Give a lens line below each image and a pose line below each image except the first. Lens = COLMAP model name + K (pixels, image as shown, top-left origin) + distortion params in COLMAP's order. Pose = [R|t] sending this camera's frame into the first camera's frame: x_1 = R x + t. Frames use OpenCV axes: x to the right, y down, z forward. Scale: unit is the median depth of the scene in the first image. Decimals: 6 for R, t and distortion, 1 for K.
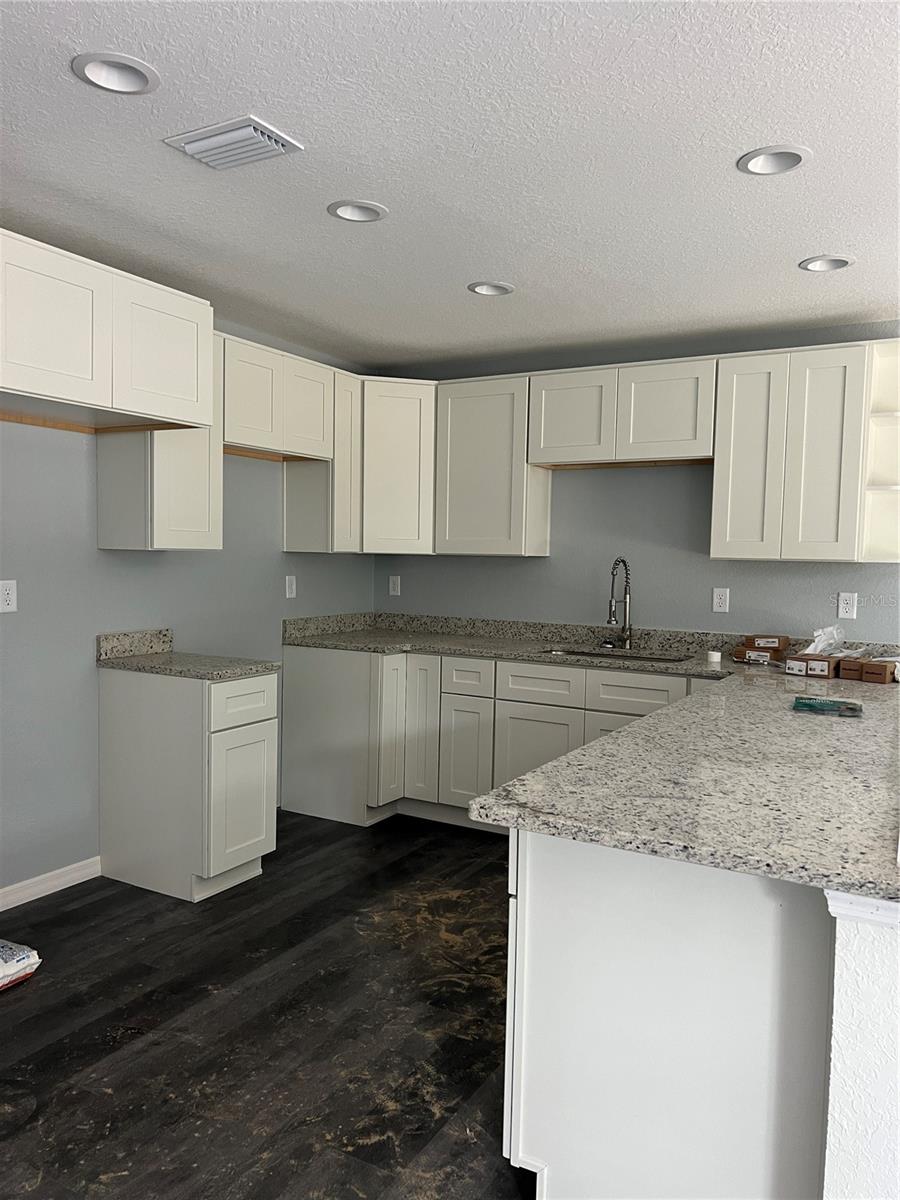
lens RADIAL K [[899.4, 0, 450.0], [0, 899.4, 600.0], [0, 0, 1]] dist [-0.001637, -0.001175]
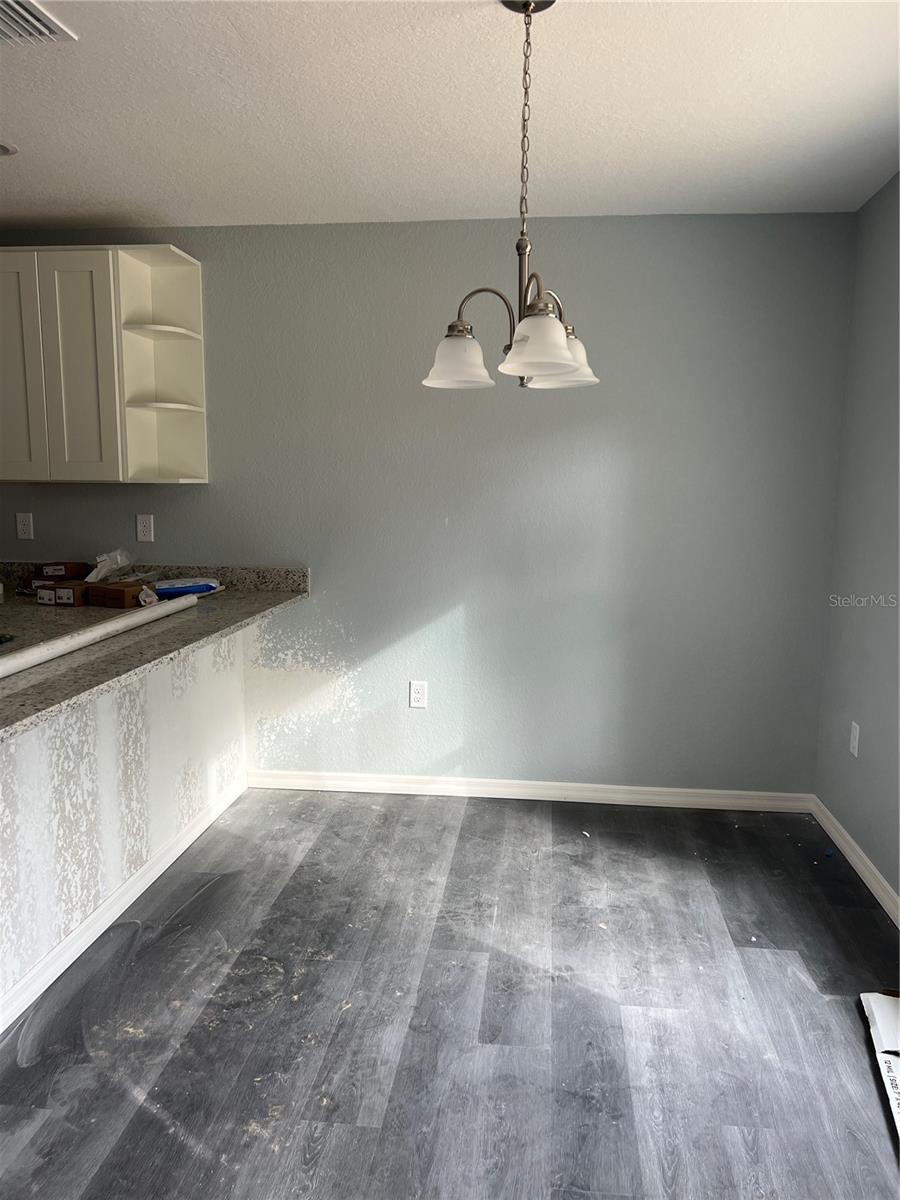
lens RADIAL K [[899.4, 0, 450.0], [0, 899.4, 600.0], [0, 0, 1]] dist [-0.001637, -0.001175]
pose [[0.920481, -0.063823, 0.385540, 0.384379], [0.031321, 0.995448, 0.090010, 0.006984], [-0.389530, -0.070777, 0.918290, -0.020751]]
